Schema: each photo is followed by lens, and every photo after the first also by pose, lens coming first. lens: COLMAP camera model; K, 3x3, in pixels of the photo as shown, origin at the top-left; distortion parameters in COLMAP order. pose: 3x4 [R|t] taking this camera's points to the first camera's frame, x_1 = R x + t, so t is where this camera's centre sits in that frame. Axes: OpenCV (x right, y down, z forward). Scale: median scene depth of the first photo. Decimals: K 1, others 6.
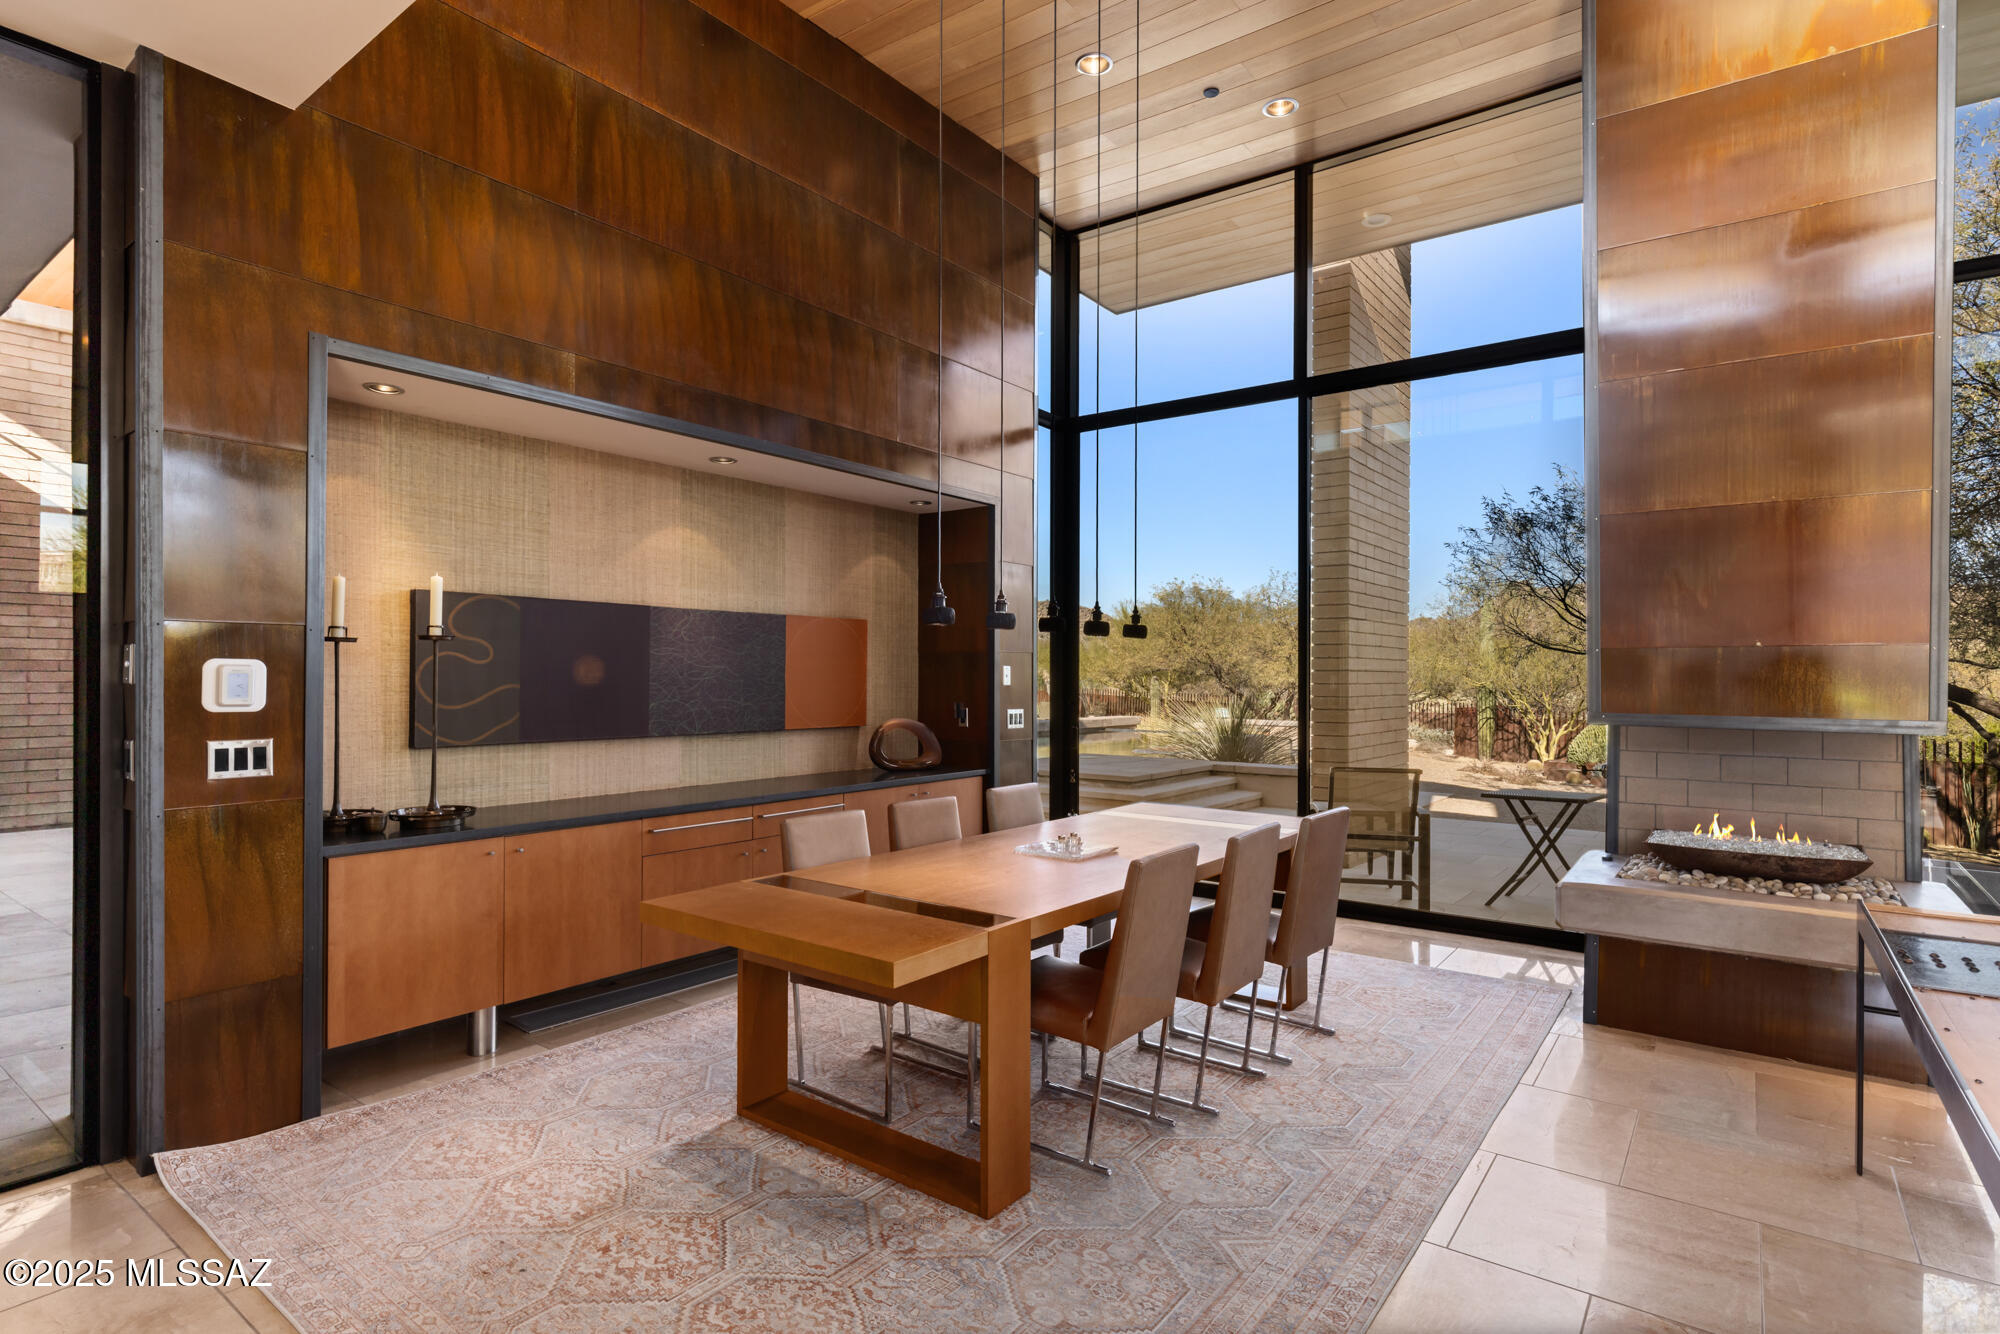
lens RADIAL K [[1003.4, 0, 998.7], [0, 1003.4, 666.7], [0, 0, 1]] dist [0.000372, 0.000171]
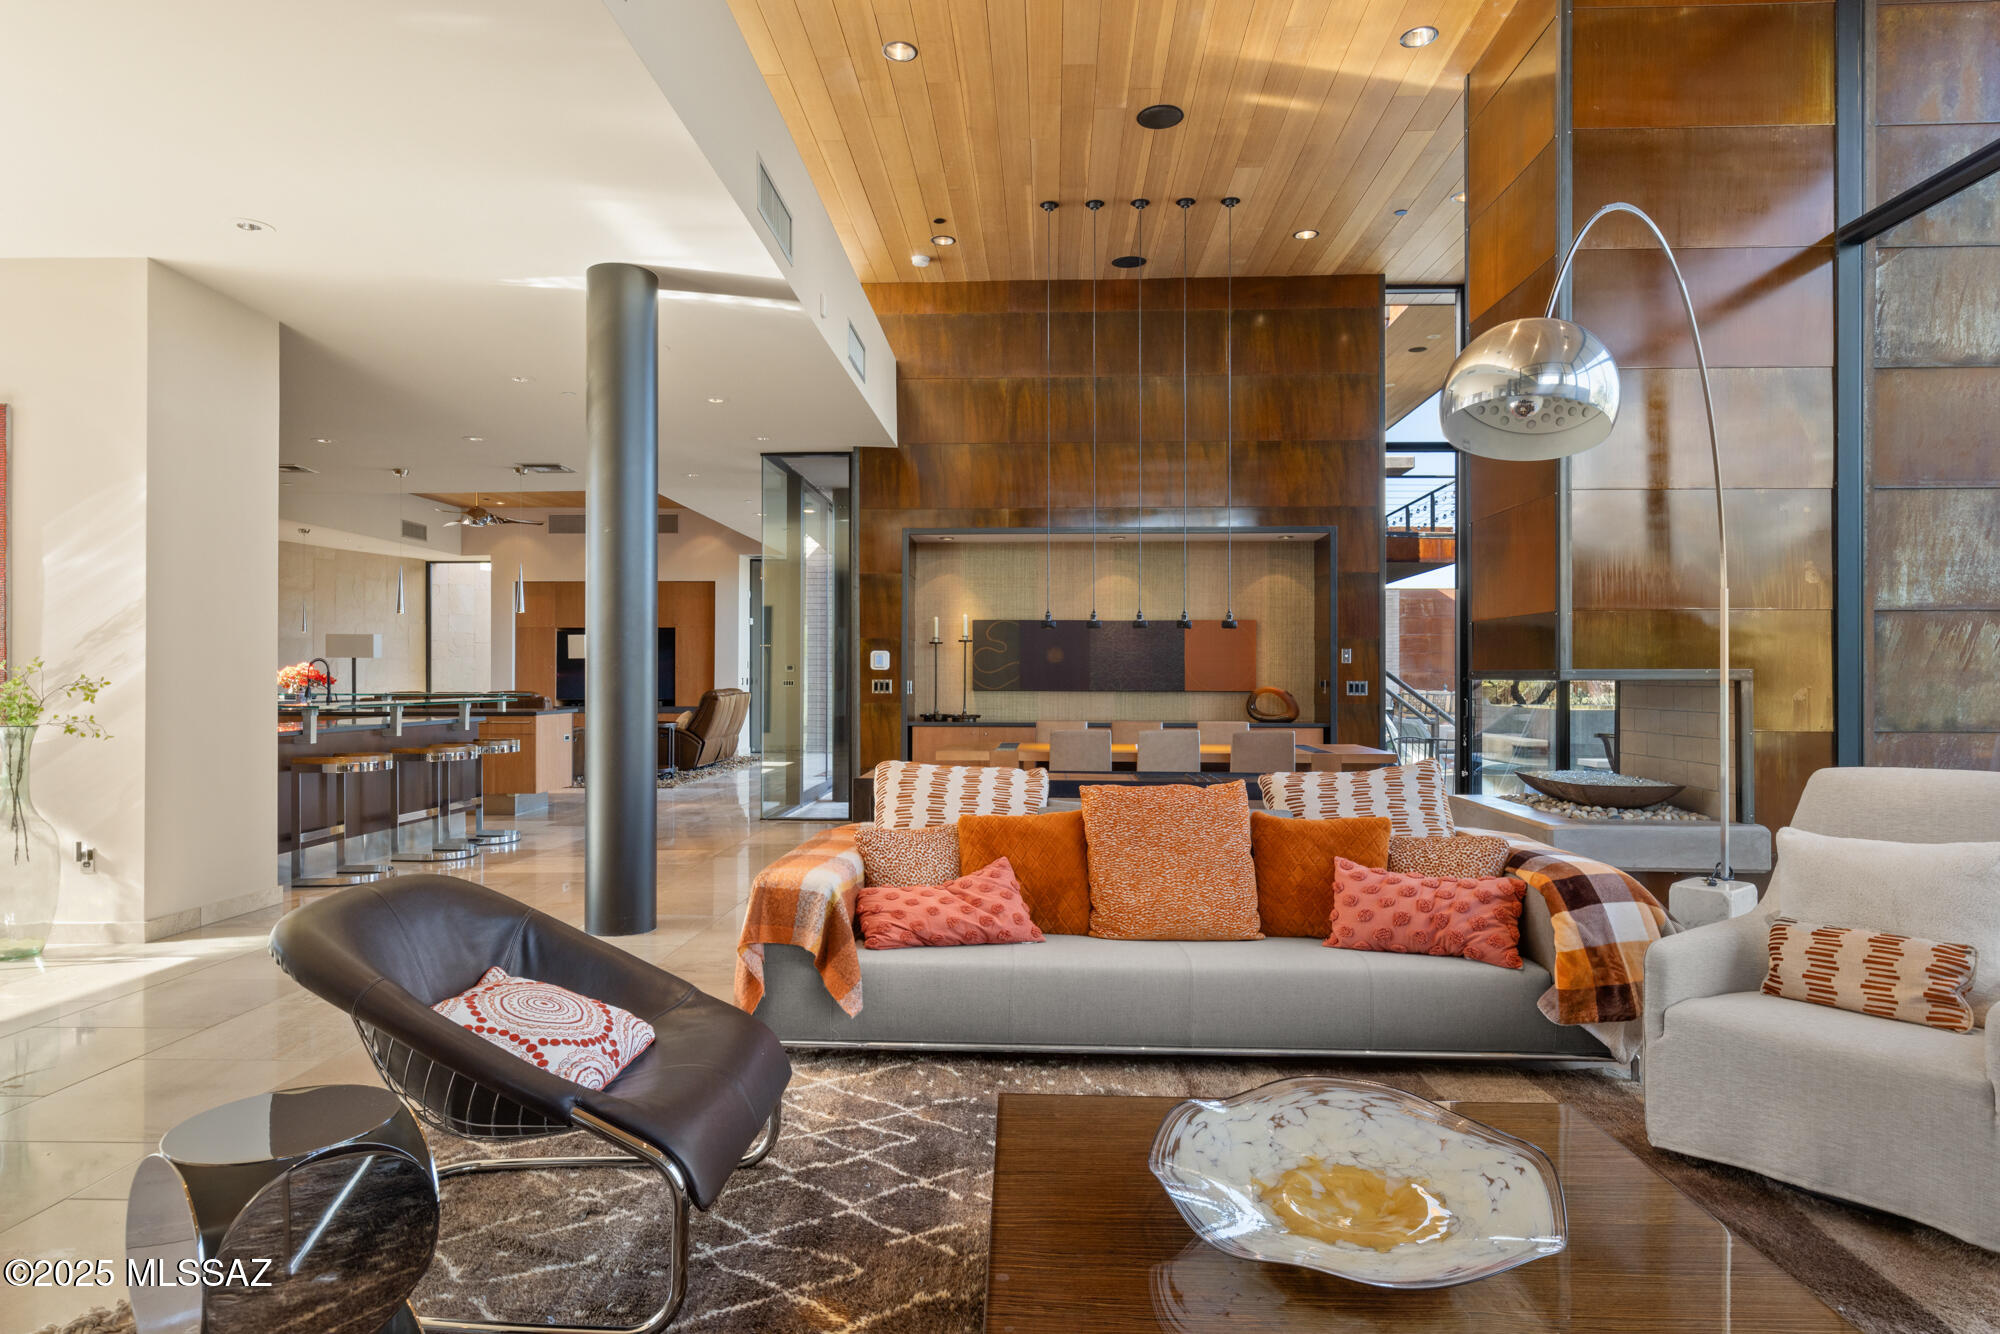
lens RADIAL K [[1120.6, 0, 1018.7], [0, 1120.6, 684.7], [0, 0, 1]] dist [0.003436, 0.003570]
pose [[0.577428, 0.003852, -0.816433, 1.285964], [0.009042, 0.999897, 0.011113, 0.034840], [0.816392, -0.013799, 0.577334, -0.318150]]
